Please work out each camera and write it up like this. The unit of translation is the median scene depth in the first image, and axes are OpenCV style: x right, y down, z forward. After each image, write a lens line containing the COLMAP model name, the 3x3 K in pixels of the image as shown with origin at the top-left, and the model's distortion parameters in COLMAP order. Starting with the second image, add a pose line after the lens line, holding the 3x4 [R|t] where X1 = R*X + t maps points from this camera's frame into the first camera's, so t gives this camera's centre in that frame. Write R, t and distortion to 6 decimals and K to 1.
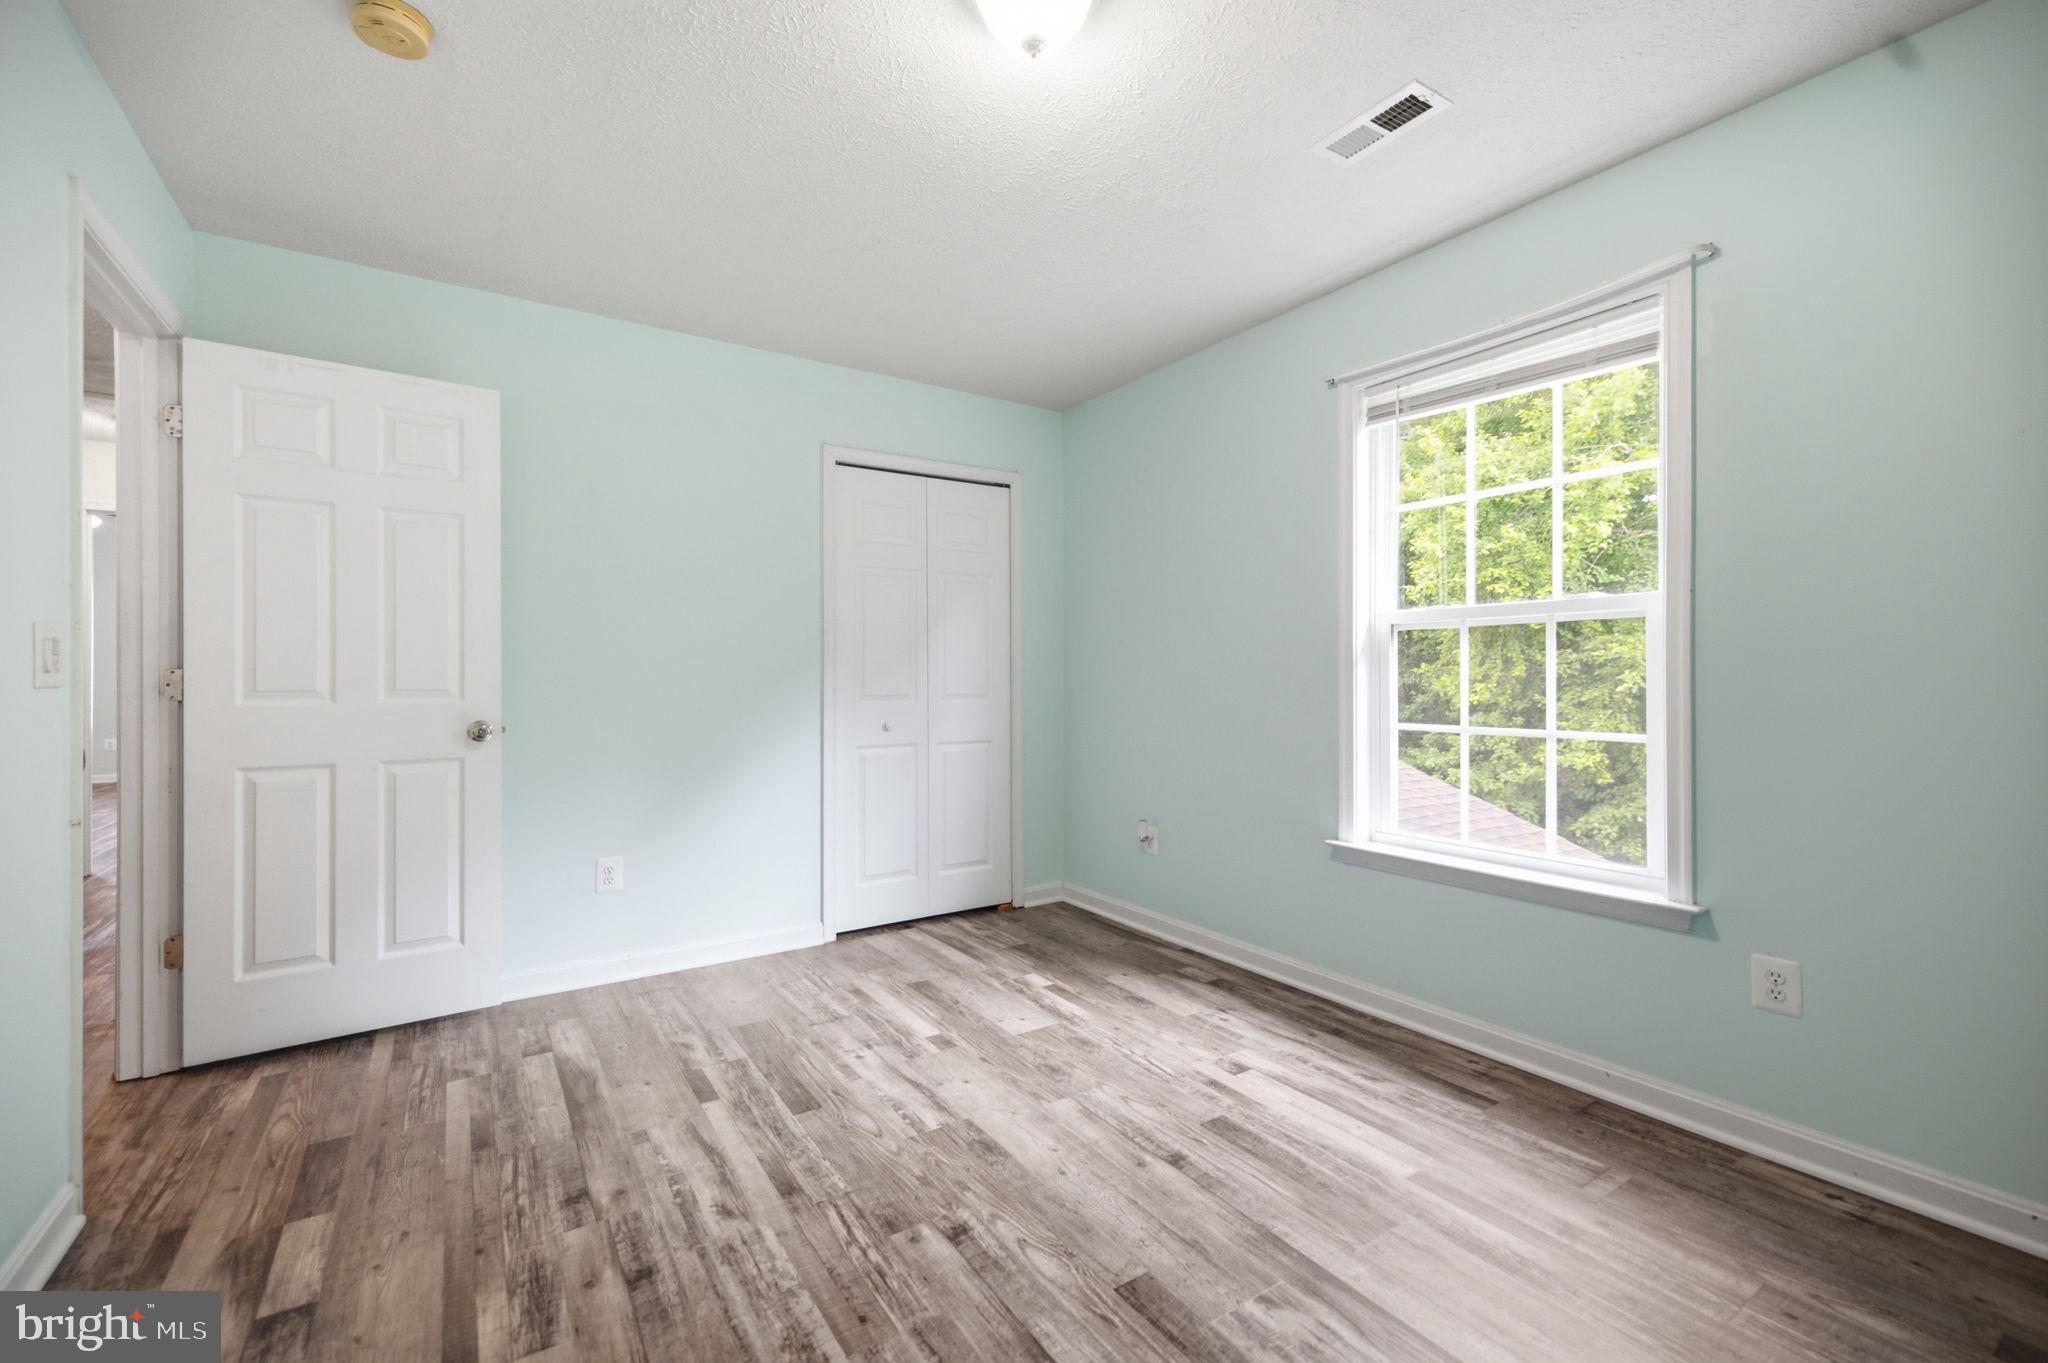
lens RADIAL K [[855.1, 0, 1024.8], [0, 855.1, 669.2], [0, 0, 1]] dist [-0.001712, -0.000424]
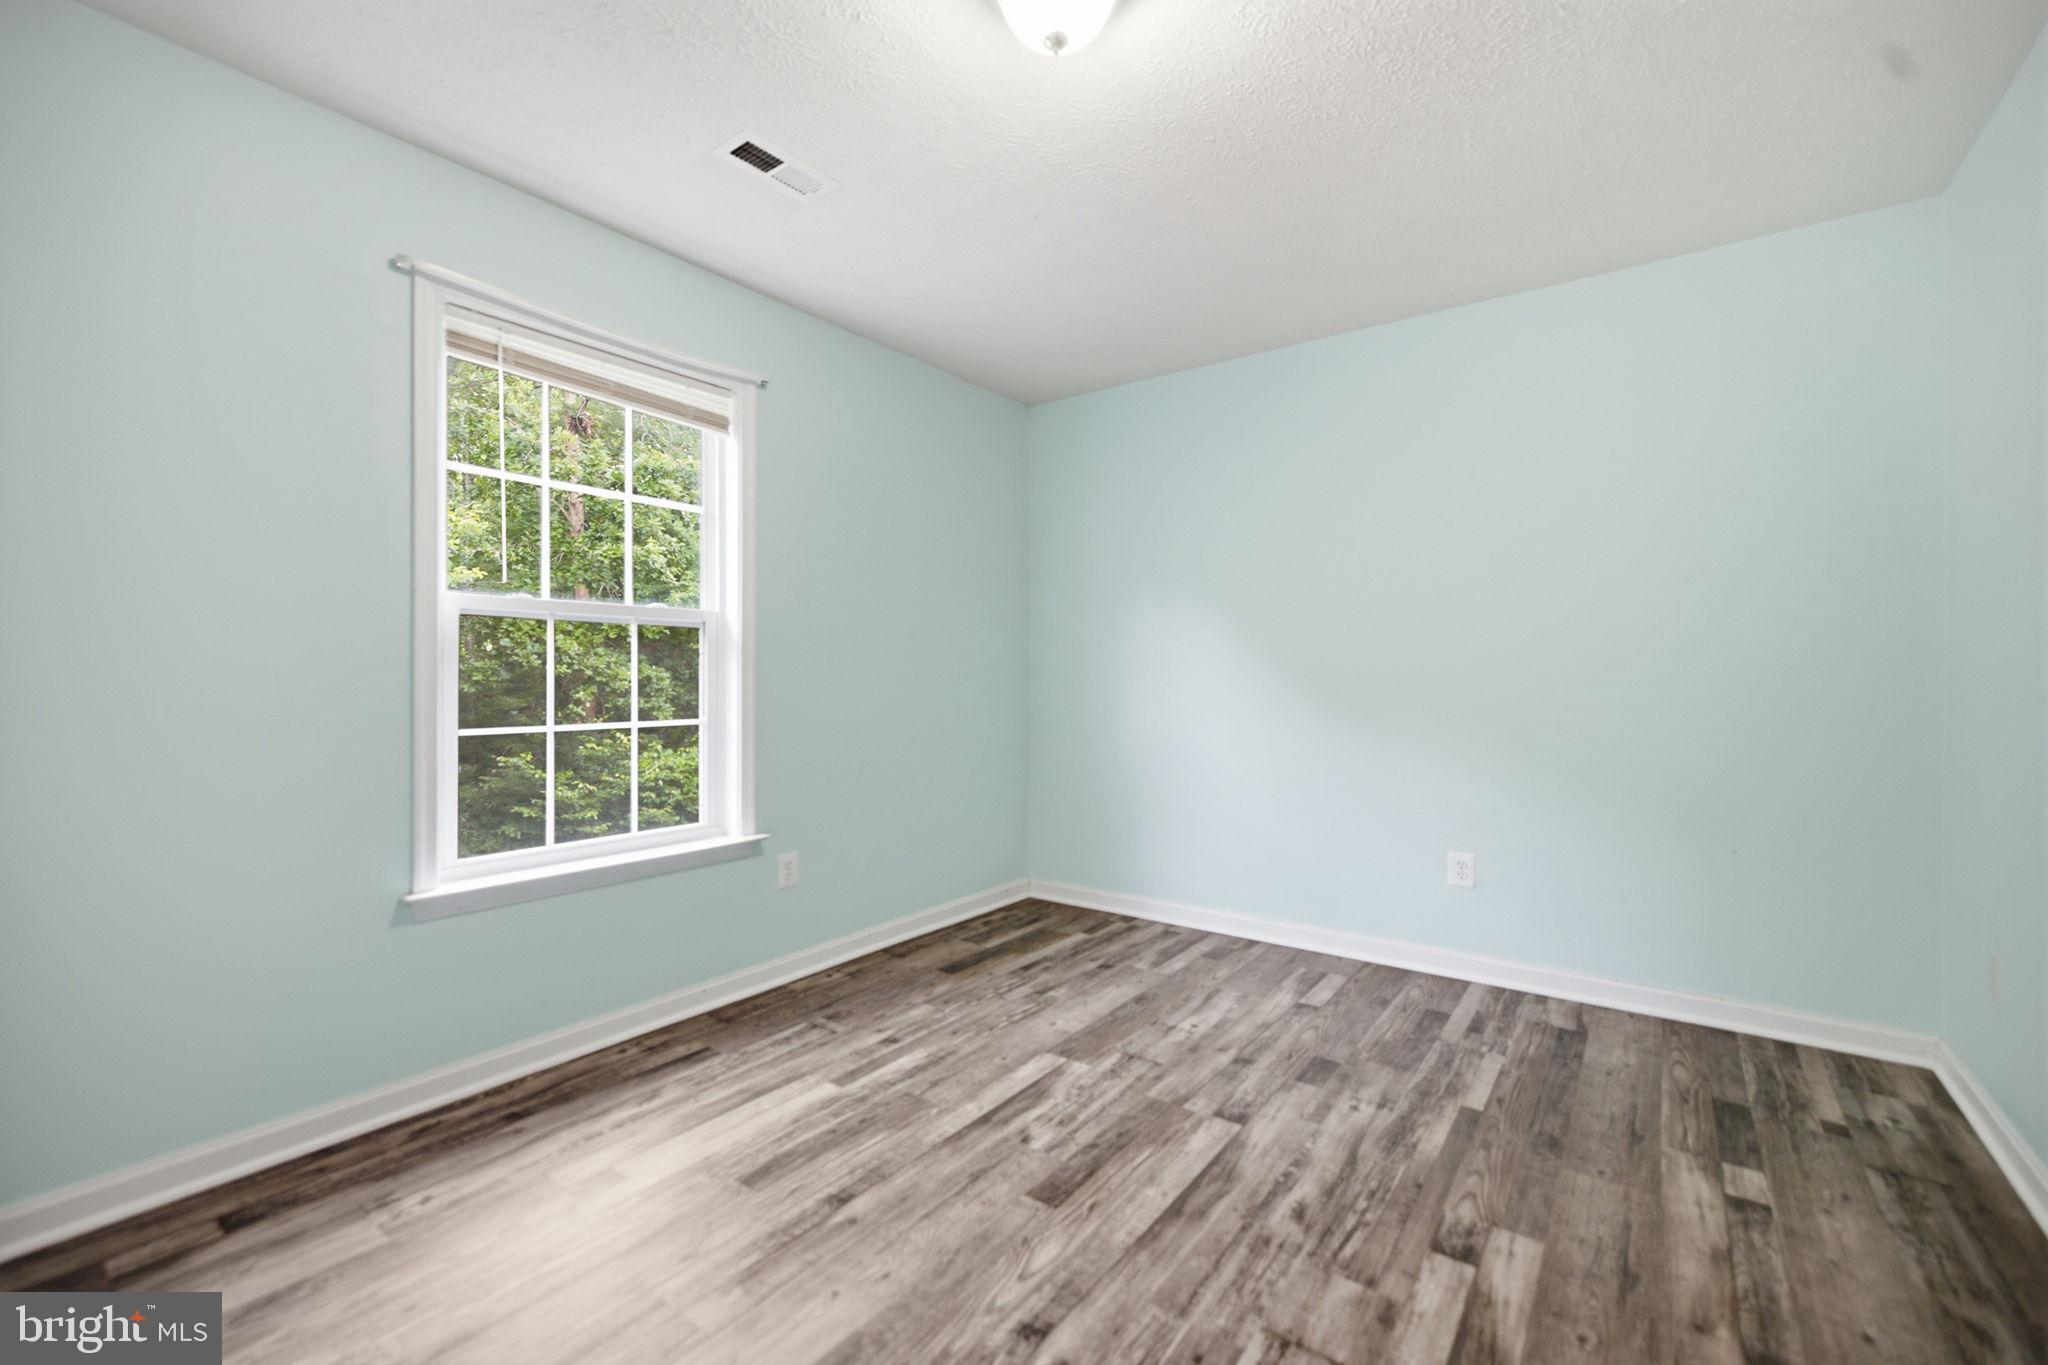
lens RADIAL K [[855.1, 0, 1022.5], [0, 855.1, 685.8], [0, 0, 1]] dist [-0.001712, -0.000424]
pose [[-0.334604, -0.009310, 0.942313, -0.665580], [-0.007240, 0.999947, 0.007309, 0.012902], [-0.942331, -0.004377, -0.334654, 0.998270]]
